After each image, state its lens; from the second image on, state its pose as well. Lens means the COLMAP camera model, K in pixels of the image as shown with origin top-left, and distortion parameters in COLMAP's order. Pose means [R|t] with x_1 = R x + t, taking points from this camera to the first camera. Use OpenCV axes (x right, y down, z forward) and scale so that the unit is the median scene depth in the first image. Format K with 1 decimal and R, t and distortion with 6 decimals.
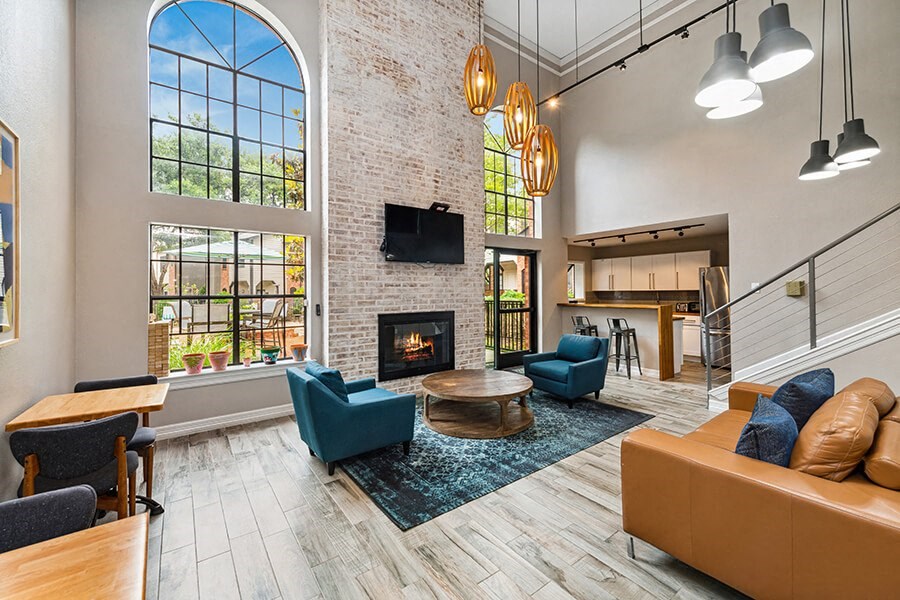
lens RADIAL K [[362.7, 0, 449.1], [0, 362.7, 292.6], [0, 0, 1]] dist [-0.003184, -0.000416]
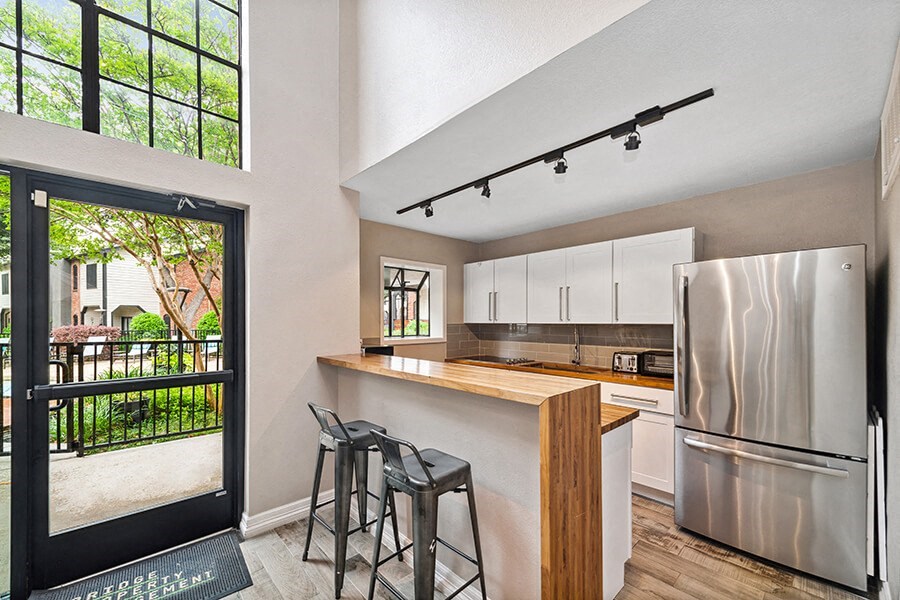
lens RADIAL K [[362.7, 0, 442.7], [0, 362.7, 325.1], [0, 0, 1]] dist [-0.003184, -0.000416]
pose [[0.992935, 0.010240, 0.118219, 0.319785], [-0.011067, 0.999919, 0.006349, -0.004711], [-0.118144, -0.007612, 0.992967, 0.511000]]
